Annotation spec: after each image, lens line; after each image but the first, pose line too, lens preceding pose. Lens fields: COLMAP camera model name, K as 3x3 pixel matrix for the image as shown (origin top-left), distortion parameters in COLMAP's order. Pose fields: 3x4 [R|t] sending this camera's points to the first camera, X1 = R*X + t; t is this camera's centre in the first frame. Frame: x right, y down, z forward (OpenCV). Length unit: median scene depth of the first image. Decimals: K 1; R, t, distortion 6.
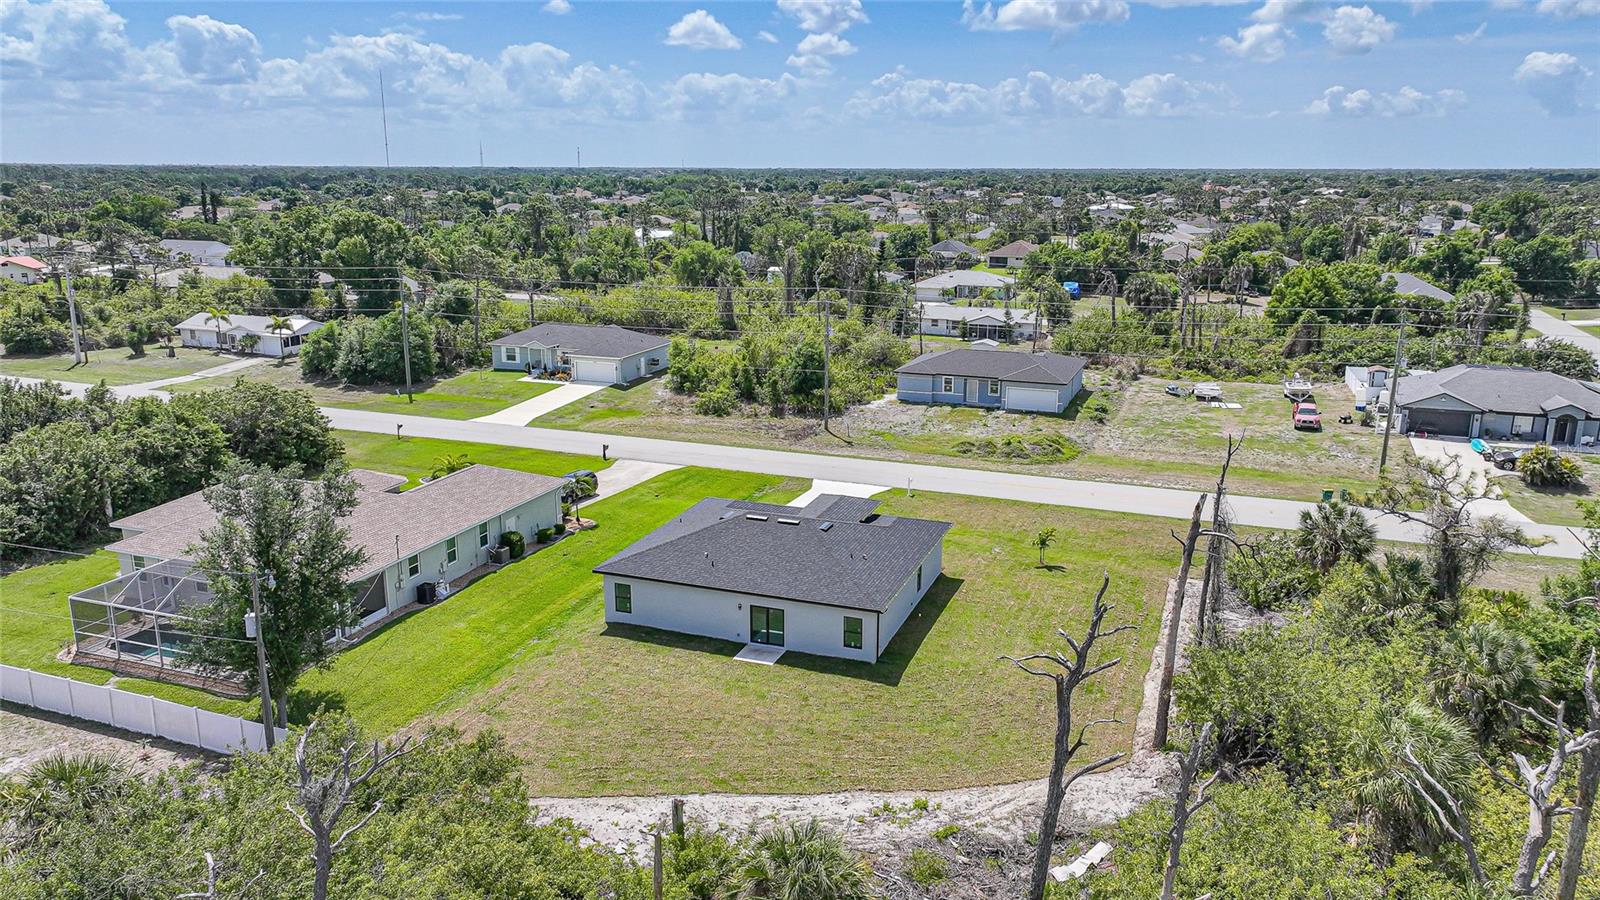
lens RADIAL K [[1124.1, 0, 804.4], [0, 1124.1, 450.1], [0, 0, 1]] dist [0.000787, 0.011544]
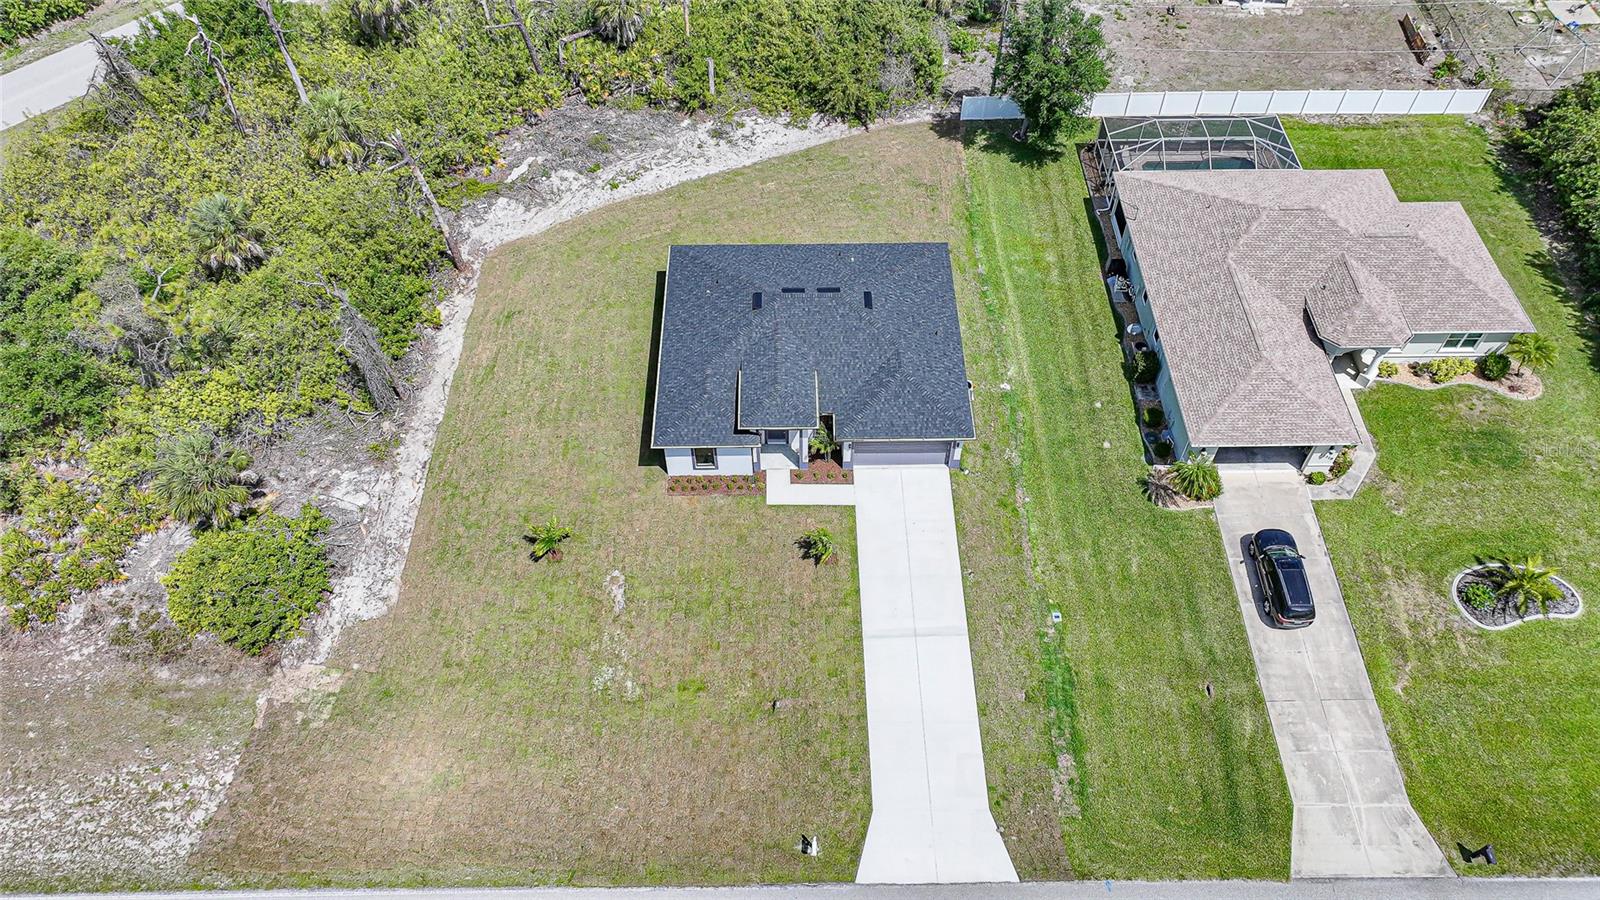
lens RADIAL K [[1136.1, 0, 797.3], [0, 1136.1, 441.9], [0, 0, 1]] dist [0.009658, -0.006817]
pose [[-0.933680, 0.286744, -0.214523, 0.124446], [-0.078816, 0.419813, 0.904182, -0.415228], [0.349329, 0.861124, -0.369371, 0.795370]]
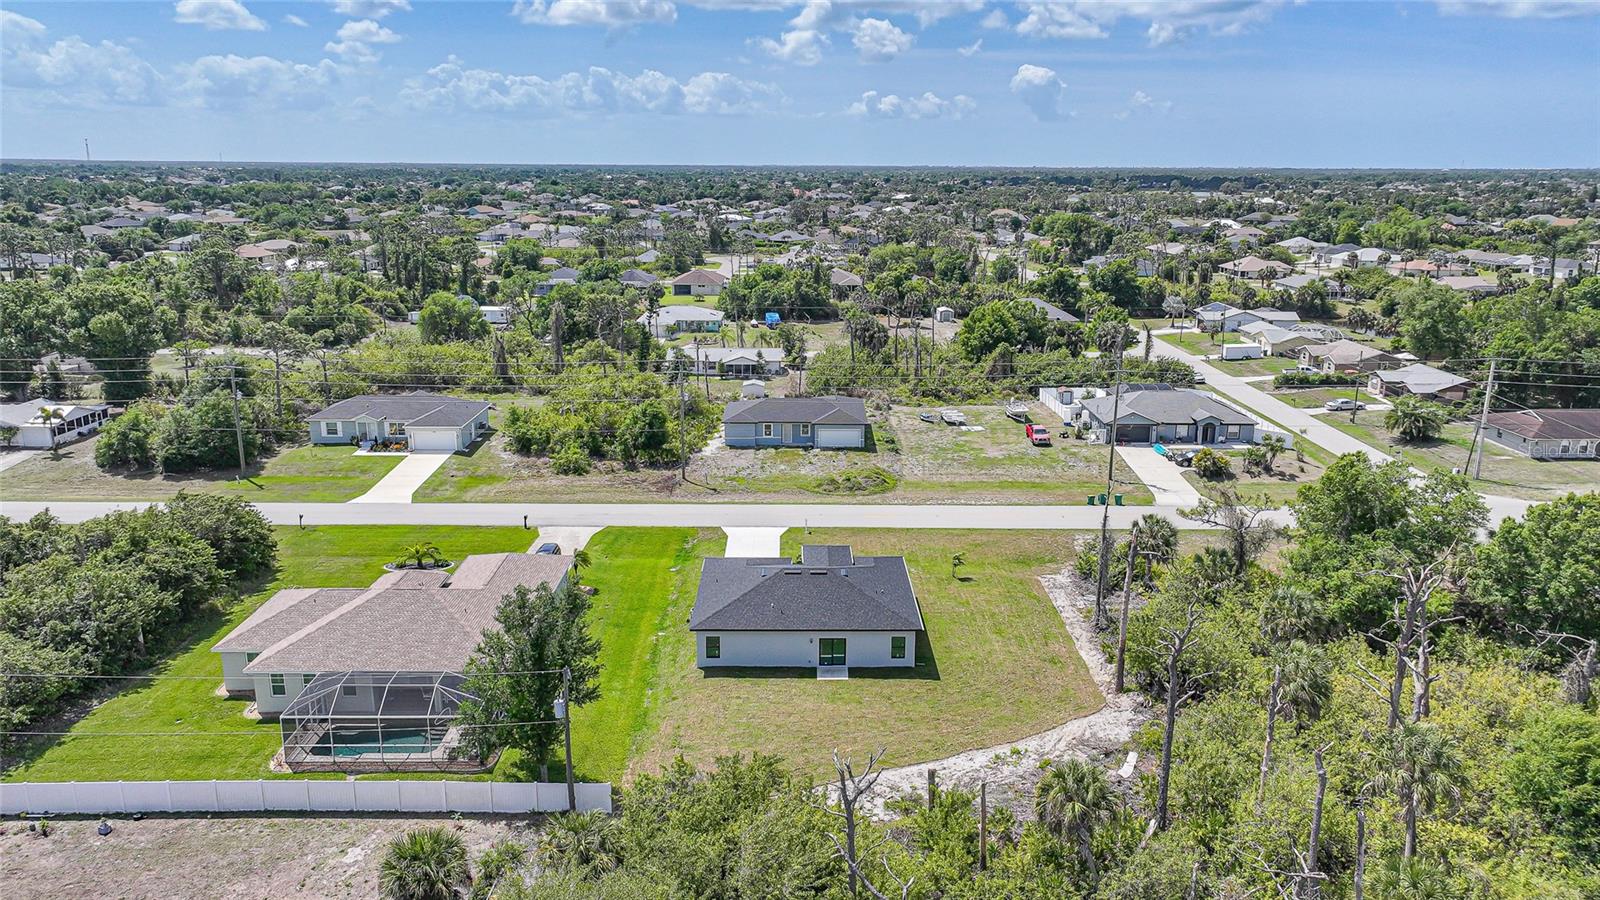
lens RADIAL K [[1126.8, 0, 802.0], [0, 1126.8, 449.7], [0, 0, 1]] dist [0.002402, 0.011011]
pose [[0.933287, -0.086625, 0.348528, -0.262569], [0.084906, 0.996183, 0.020236, -0.059748], [-0.348951, 0.010706, 0.937080, -0.136934]]
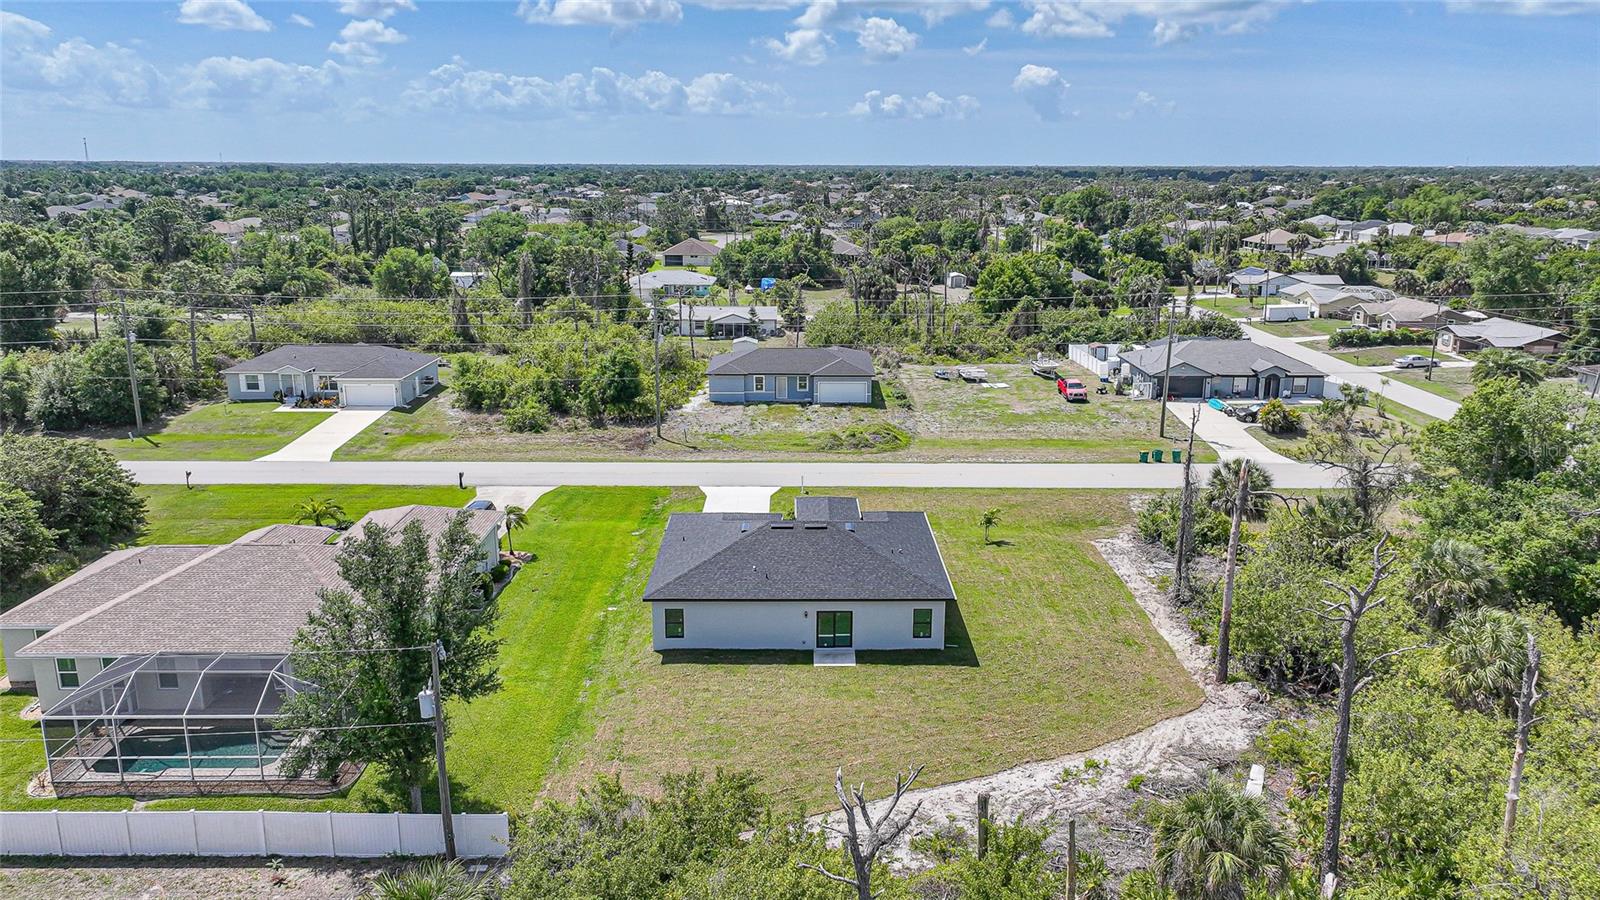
lens RADIAL K [[1124.1, 0, 804.4], [0, 1124.1, 450.1], [0, 0, 1]] dist [0.000787, 0.011544]
pose [[0.933168, -0.087427, 0.348645, -0.200880], [0.086071, 0.996100, 0.019410, -0.014219], [-0.348982, 0.011895, 0.937054, 0.024658]]
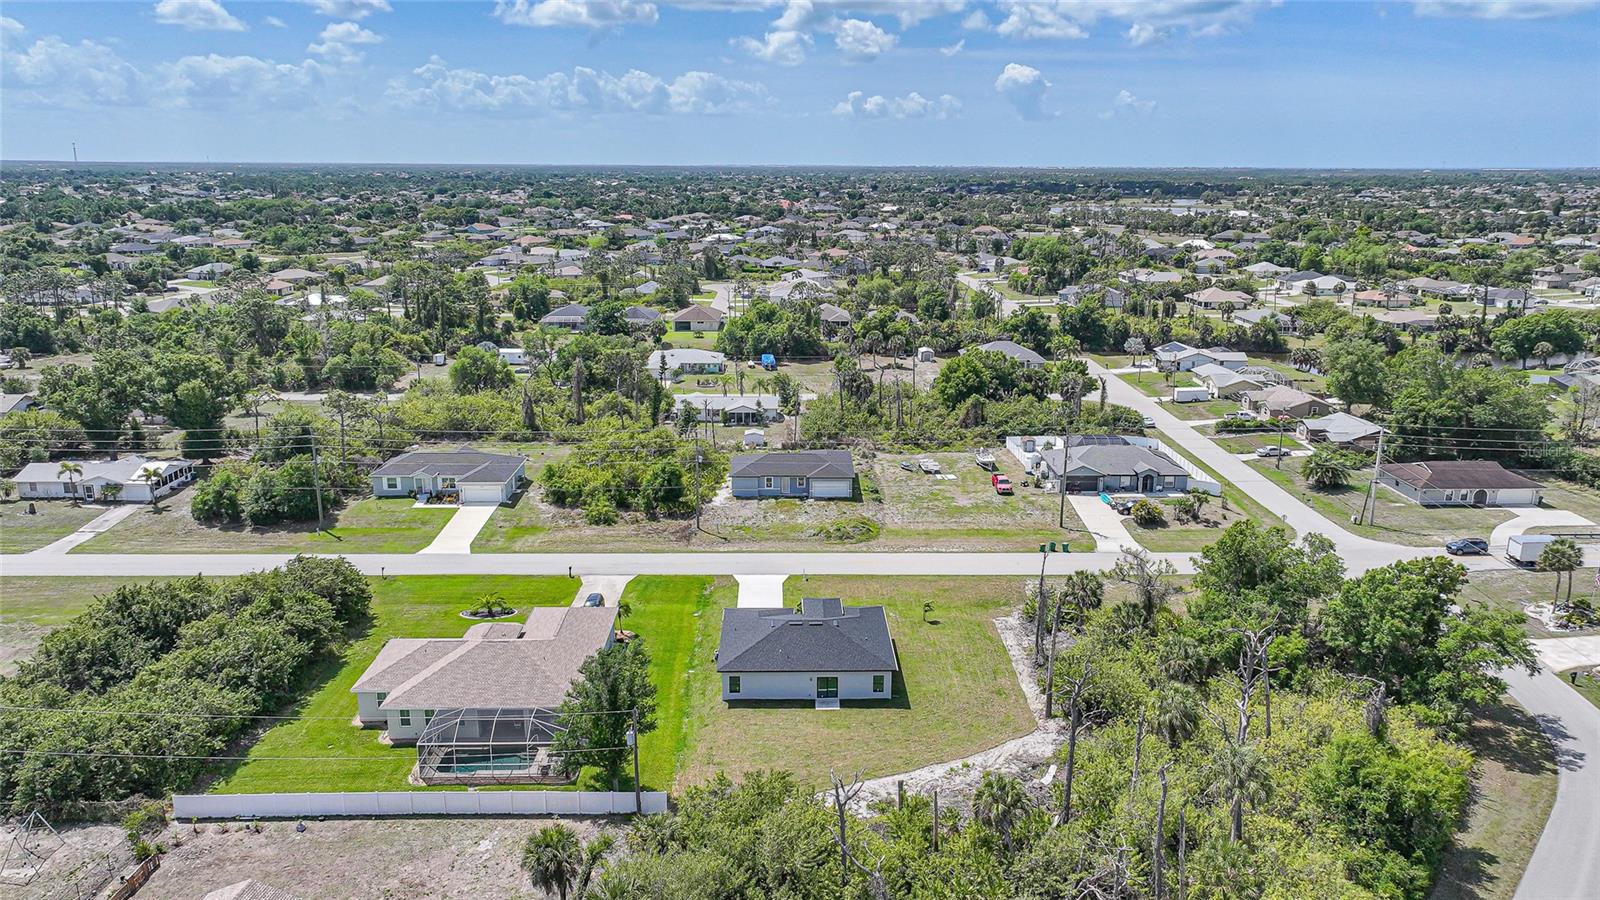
lens RADIAL K [[1130.2, 0, 800.6], [0, 1130.2, 448.3], [0, 0, 1]] dist [0.006177, 0.002440]
pose [[0.929860, -0.091169, 0.356438, -0.335378], [0.089353, 0.995766, 0.021596, -0.129456], [-0.356898, 0.011768, 0.934069, -0.322358]]
